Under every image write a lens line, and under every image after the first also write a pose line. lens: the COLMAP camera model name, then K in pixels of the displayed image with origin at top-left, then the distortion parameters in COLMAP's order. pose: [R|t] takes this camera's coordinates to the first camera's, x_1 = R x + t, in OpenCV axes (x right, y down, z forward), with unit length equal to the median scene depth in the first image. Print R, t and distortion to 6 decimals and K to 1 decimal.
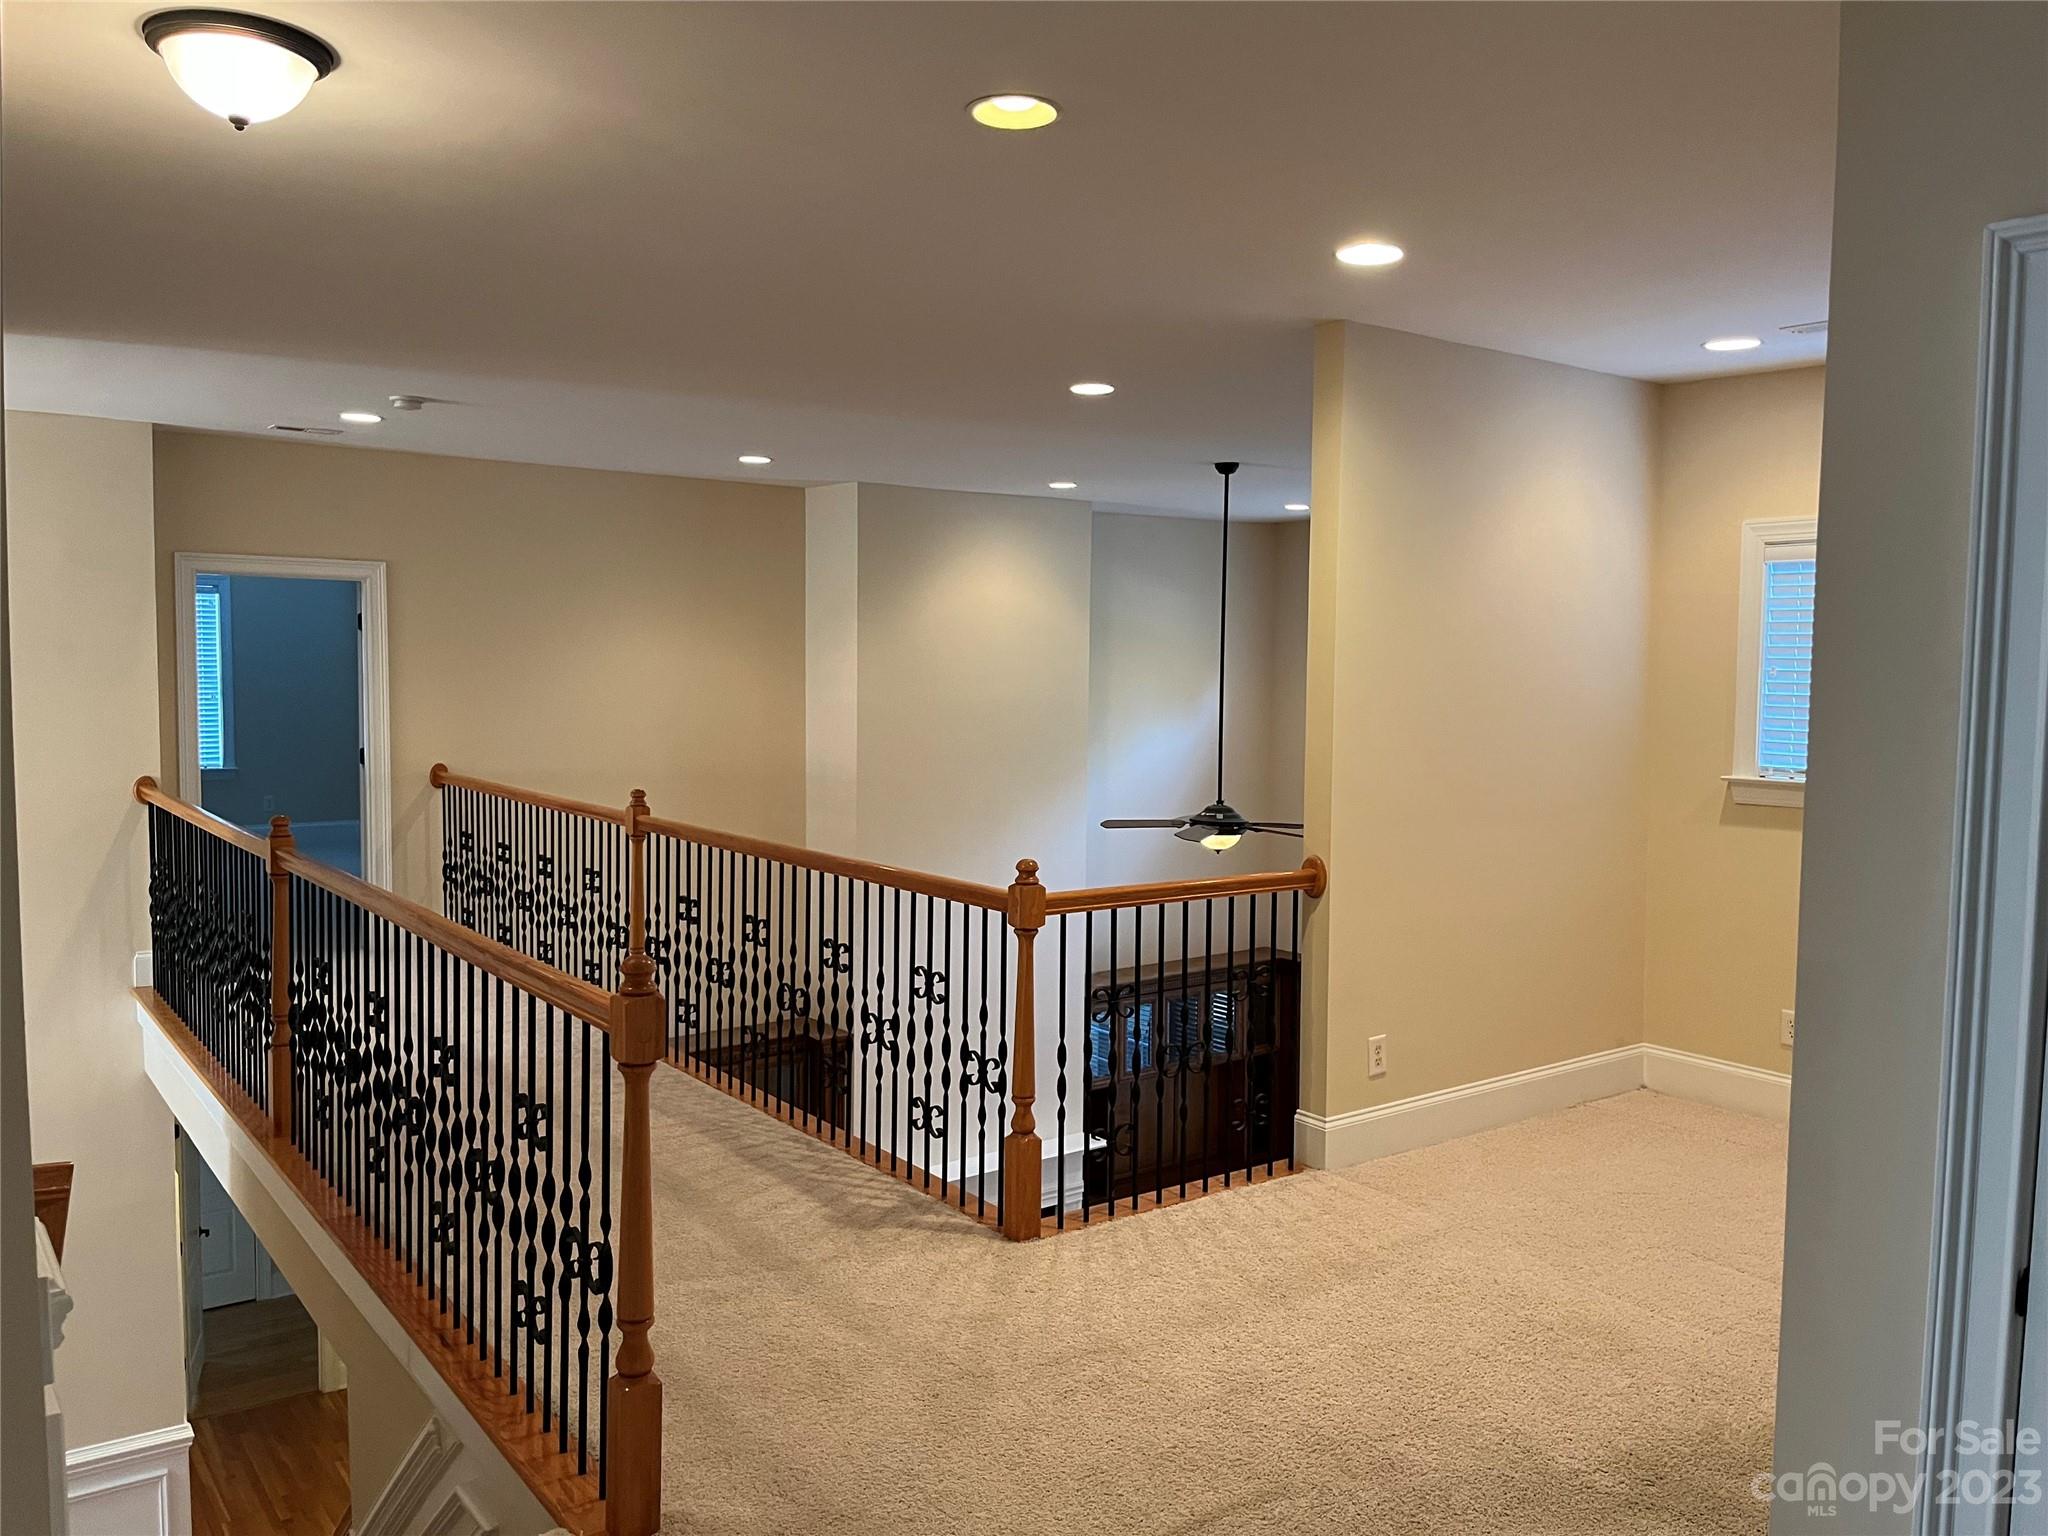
lens RADIAL K [[1547.6, 0, 1057.2], [0, 1547.6, 774.7], [0, 0, 1]] dist [0.030326, -0.003911]
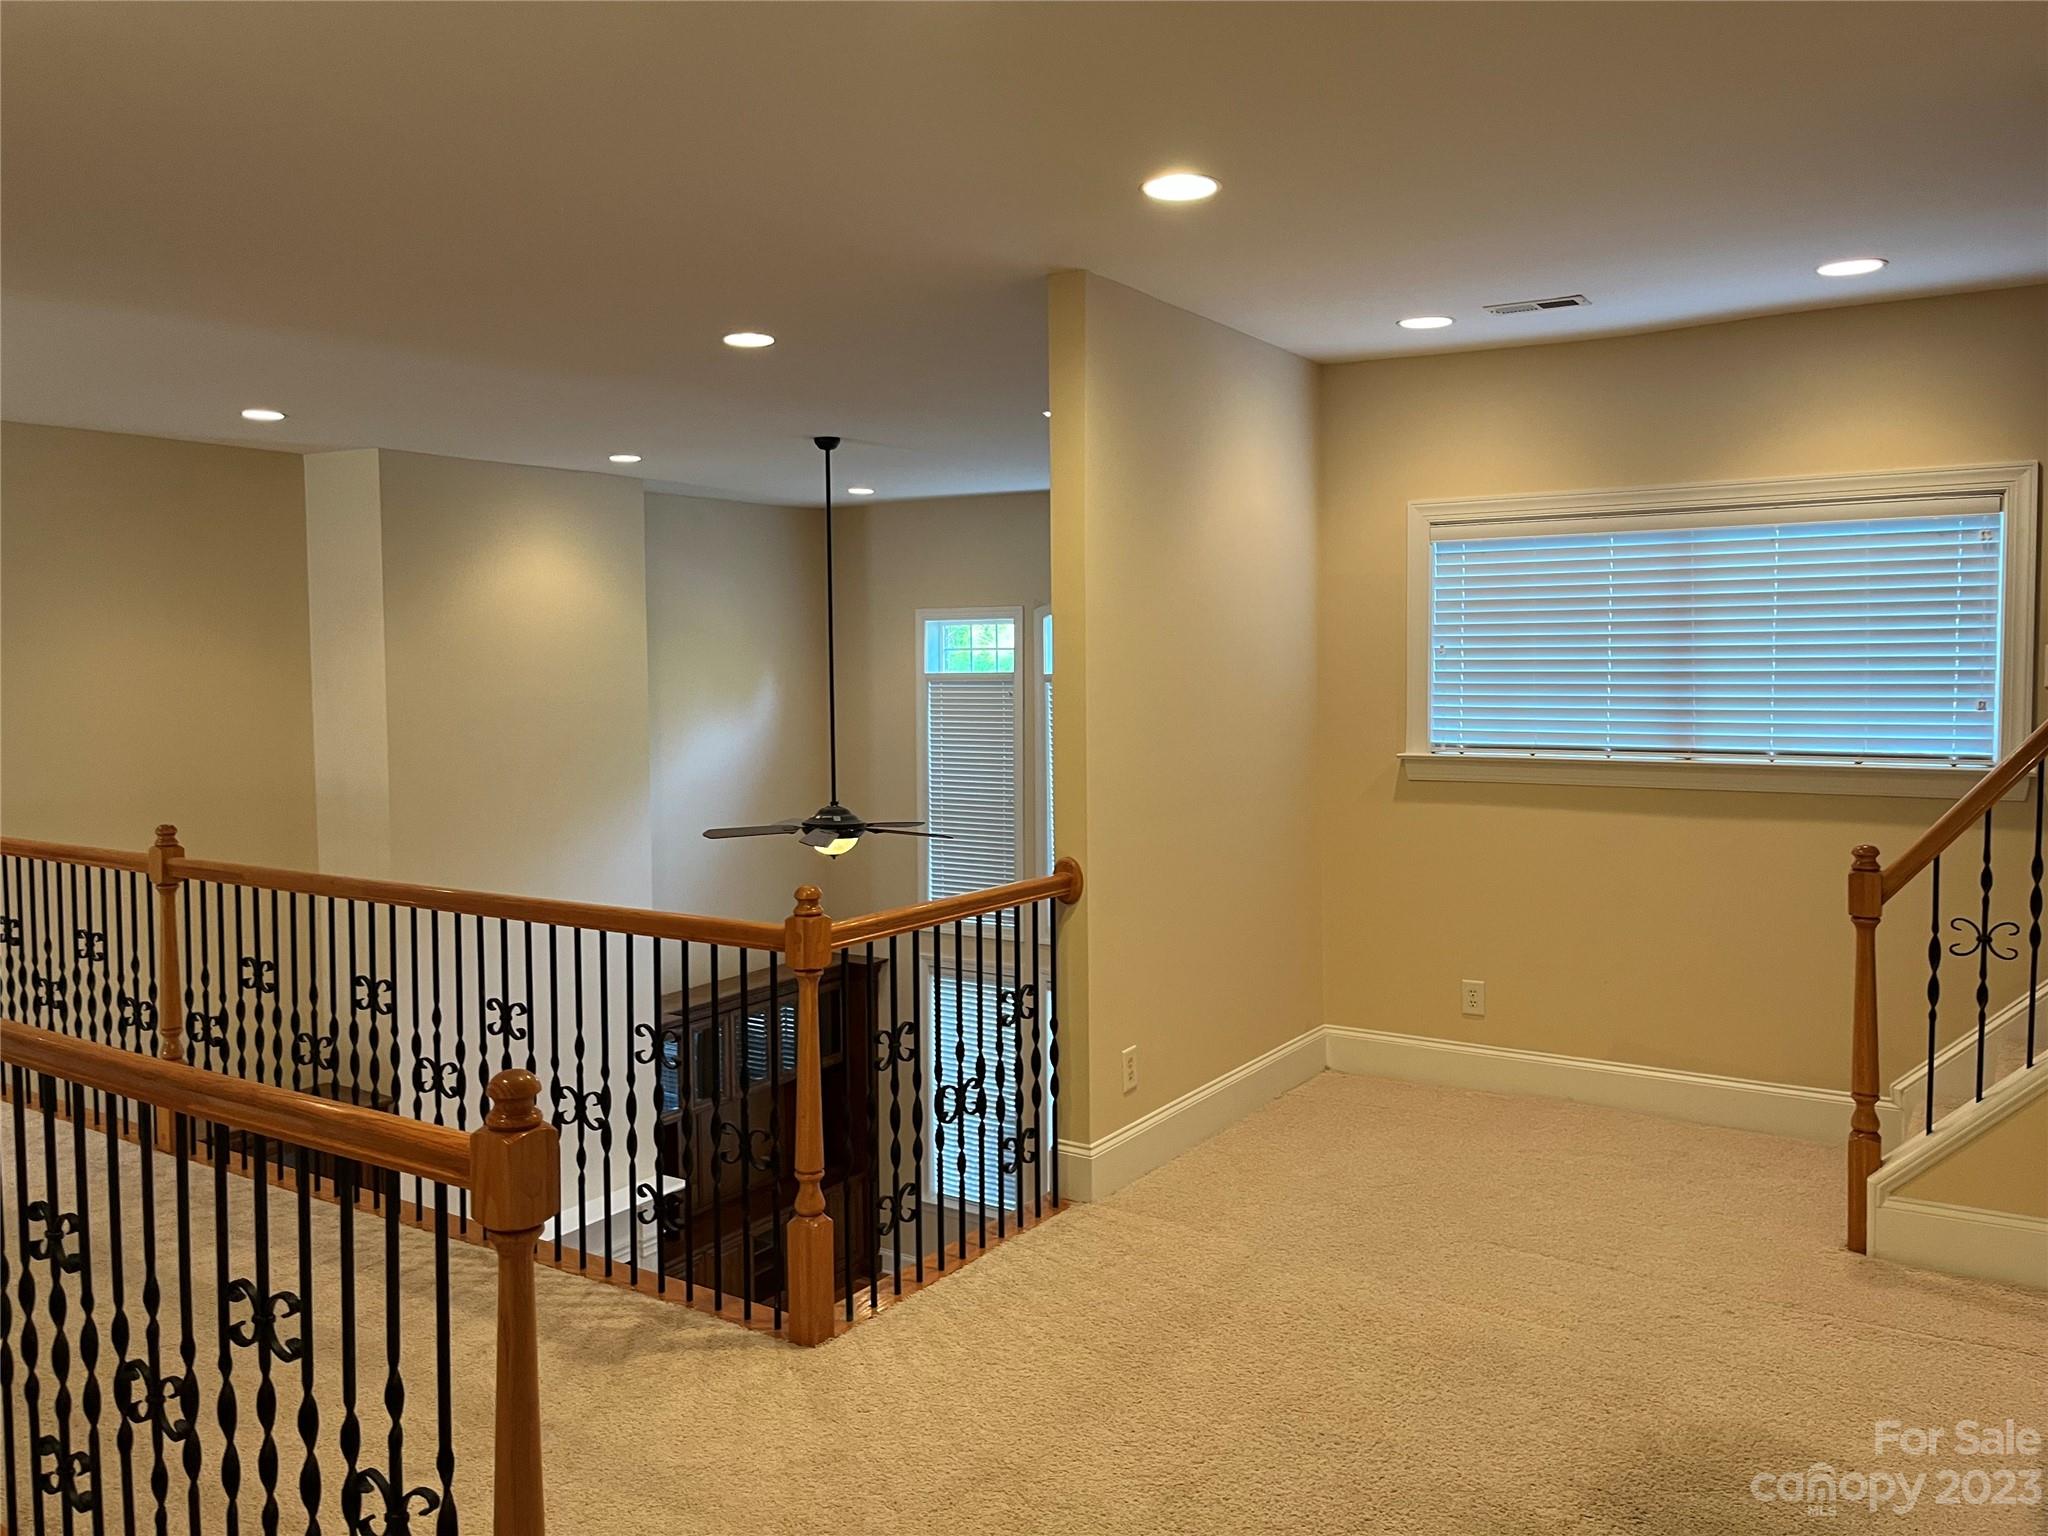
lens RADIAL K [[1539.8, 0, 1006.9], [0, 1539.8, 759.9], [0, 0, 1]] dist [0.085035, -0.136336]
pose [[0.943755, -0.040892, 0.328109, -0.134916], [0.042912, 0.999078, 0.001085, -0.006826], [-0.327850, 0.013056, 0.944639, 0.126215]]
